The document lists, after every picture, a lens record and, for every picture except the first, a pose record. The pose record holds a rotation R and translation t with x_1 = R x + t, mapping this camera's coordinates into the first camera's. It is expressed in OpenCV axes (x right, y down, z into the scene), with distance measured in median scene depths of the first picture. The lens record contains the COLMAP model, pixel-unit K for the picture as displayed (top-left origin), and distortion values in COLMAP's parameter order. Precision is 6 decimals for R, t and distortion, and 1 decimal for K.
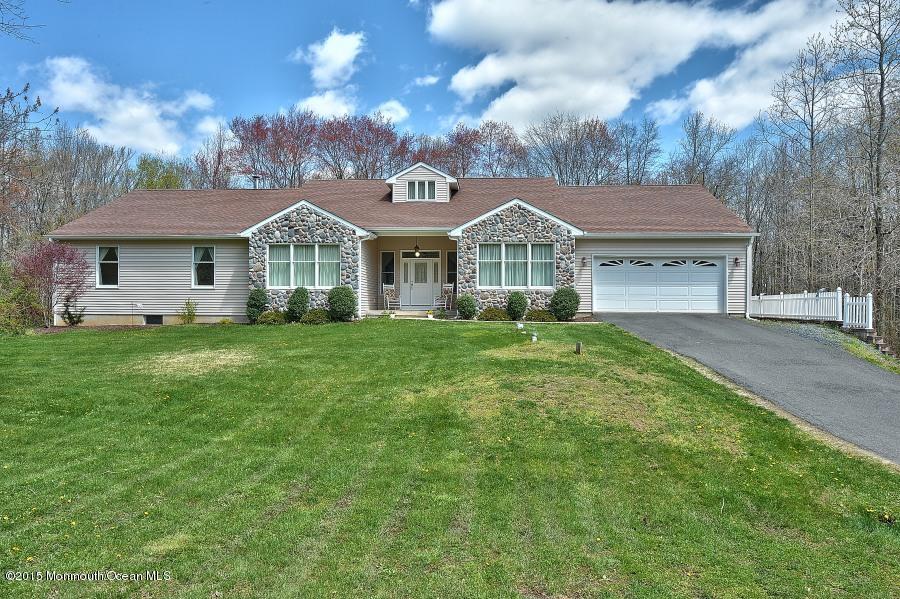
lens RADIAL K [[605.6, 0, 449.7], [0, 605.6, 301.4], [0, 0, 1]] dist [0.000754, -0.001468]
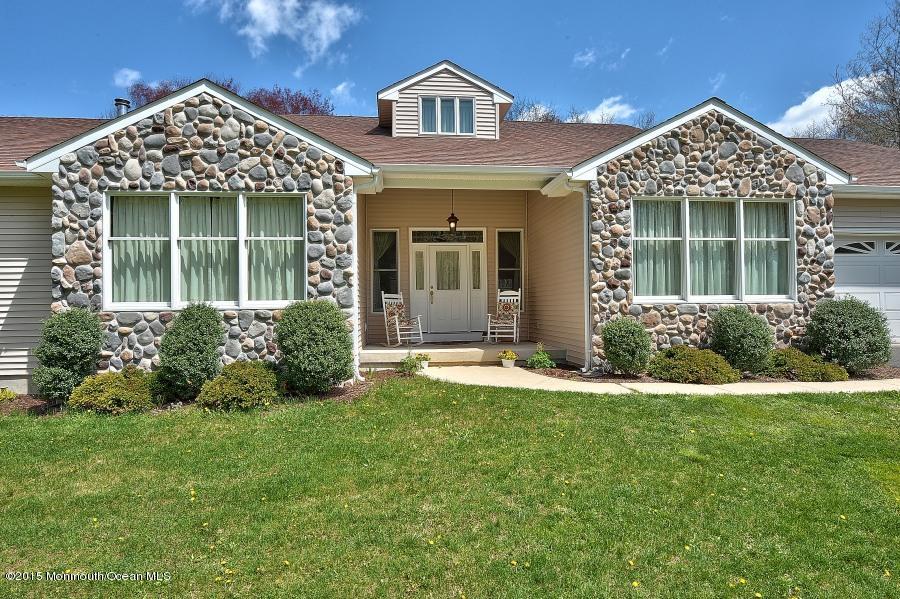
lens RADIAL K [[507.3, 0, 449.1], [0, 507.3, 300.0], [0, 0, 1]] dist [0.001203, -0.002184]
pose [[0.983373, -0.013690, 0.181080, -0.148325], [0.014886, 0.999875, -0.005248, -0.022553], [-0.180986, 0.007856, 0.983454, 0.654140]]
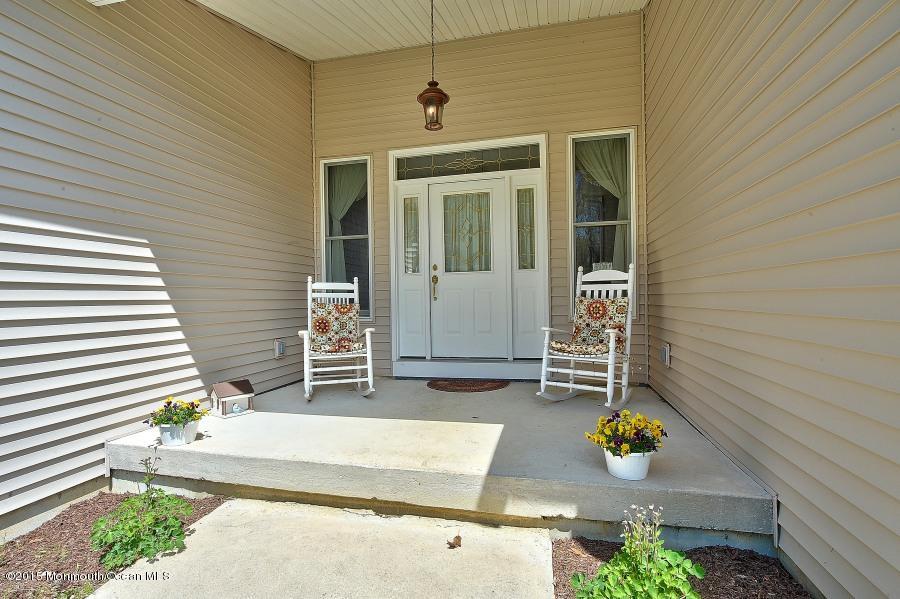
lens RADIAL K [[430.2, 0, 445.3], [0, 430.2, 291.2], [0, 0, 1]] dist [0.000088, 0.000060]
pose [[0.987405, -0.020039, -0.156942, -0.033189], [0.020431, 0.999791, 0.000884, -0.026542], [0.156891, -0.004079, 0.987607, 0.948476]]
